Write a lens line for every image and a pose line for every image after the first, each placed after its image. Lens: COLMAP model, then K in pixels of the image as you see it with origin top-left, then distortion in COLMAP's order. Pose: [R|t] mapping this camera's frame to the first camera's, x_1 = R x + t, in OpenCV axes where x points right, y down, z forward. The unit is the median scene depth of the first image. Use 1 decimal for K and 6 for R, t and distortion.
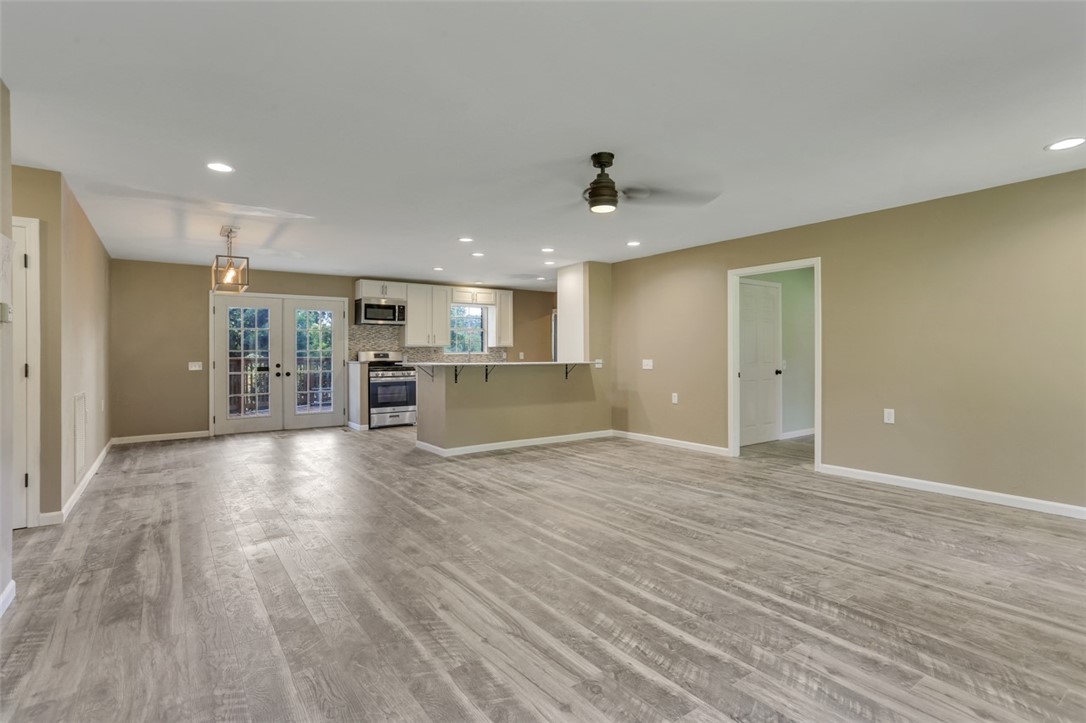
lens RADIAL K [[530.9, 0, 538.4], [0, 530.9, 357.7], [0, 0, 1]] dist [-0.050885, 0.034227]
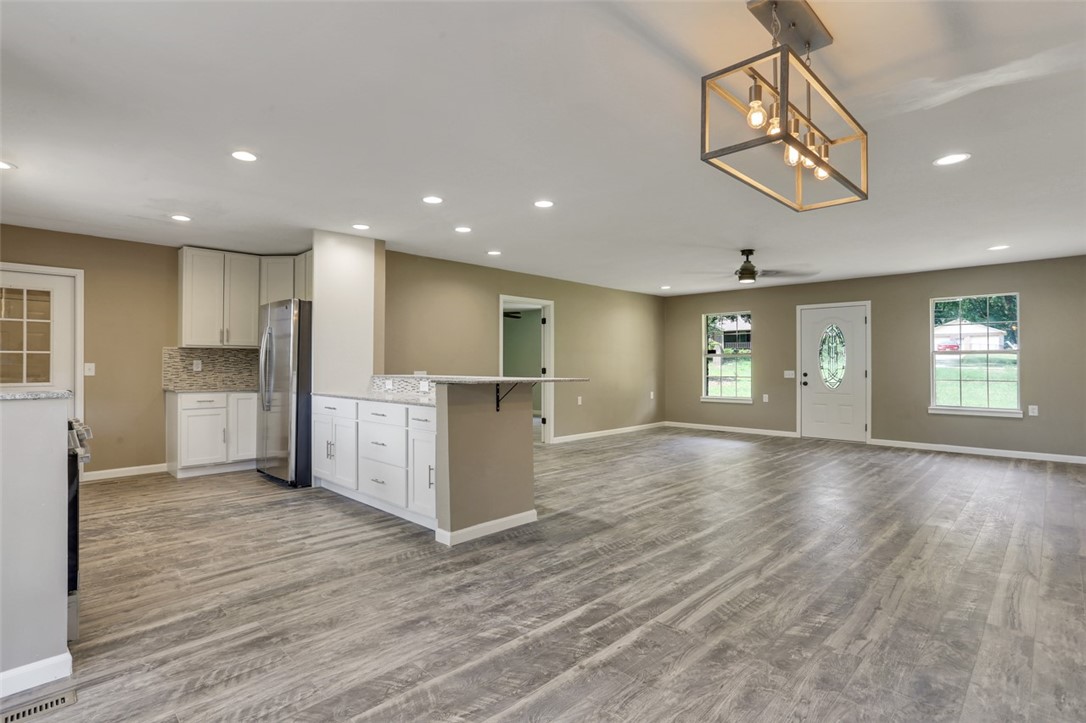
lens RADIAL K [[530.9, 0, 538.4], [0, 530.9, 357.7], [0, 0, 1]] dist [-0.050885, 0.034227]
pose [[-0.168474, 0.017297, 0.985554, -0.772067], [0.007113, 0.999841, -0.016332, -0.002900], [-0.985680, 0.004259, -0.168571, 1.039890]]
